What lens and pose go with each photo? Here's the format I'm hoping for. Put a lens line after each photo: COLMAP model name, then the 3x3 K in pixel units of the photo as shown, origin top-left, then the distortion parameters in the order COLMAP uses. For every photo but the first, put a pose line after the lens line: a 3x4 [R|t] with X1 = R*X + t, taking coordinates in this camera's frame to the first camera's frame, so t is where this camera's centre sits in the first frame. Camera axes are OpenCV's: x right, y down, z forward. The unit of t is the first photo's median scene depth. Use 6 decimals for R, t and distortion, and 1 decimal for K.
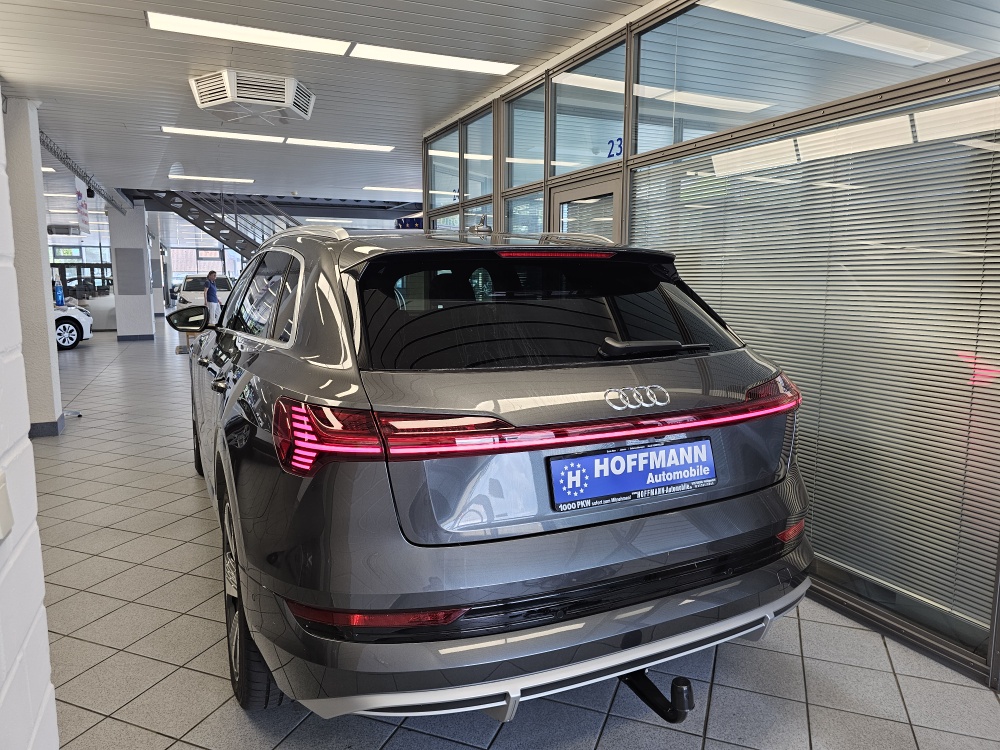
lens RADIAL K [[681.2, 0, 500.1], [0, 681.2, 372.1], [0, 0, 1]] dist [0.042081, -0.053152]
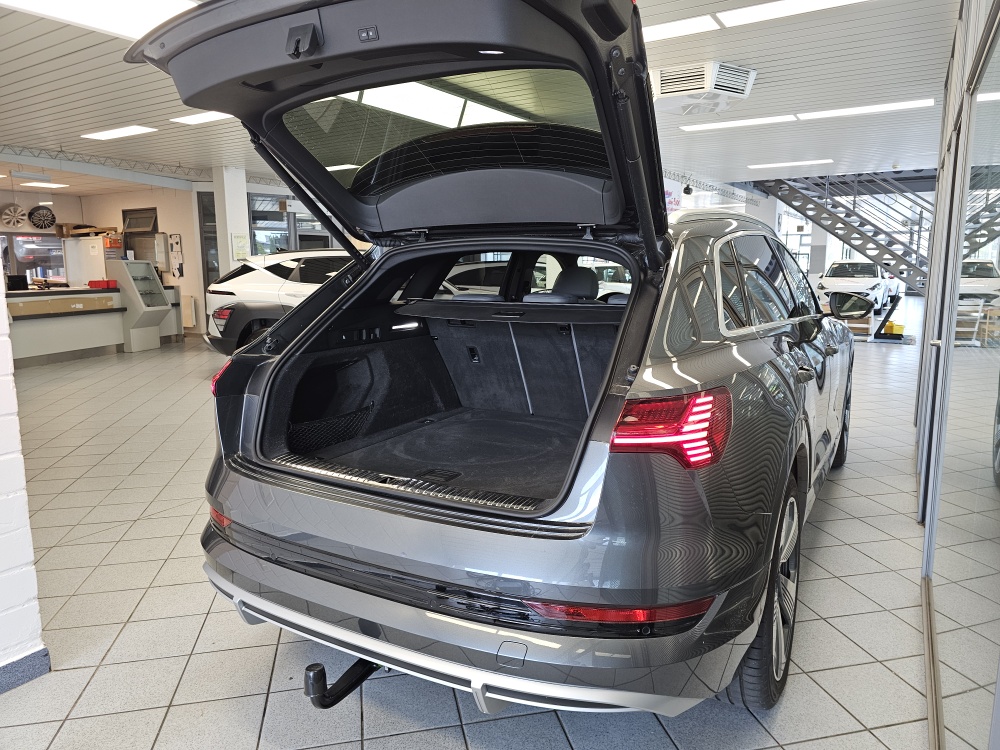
lens RADIAL K [[681.2, 0, 509.8], [0, 681.2, 372.2], [0, 0, 1]] dist [0.042081, -0.053152]
pose [[0.646274, 0.100597, -0.756446, 0.268683], [-0.085268, 0.994585, 0.059417, -0.015987], [0.758327, 0.026101, 0.651352, 0.133324]]
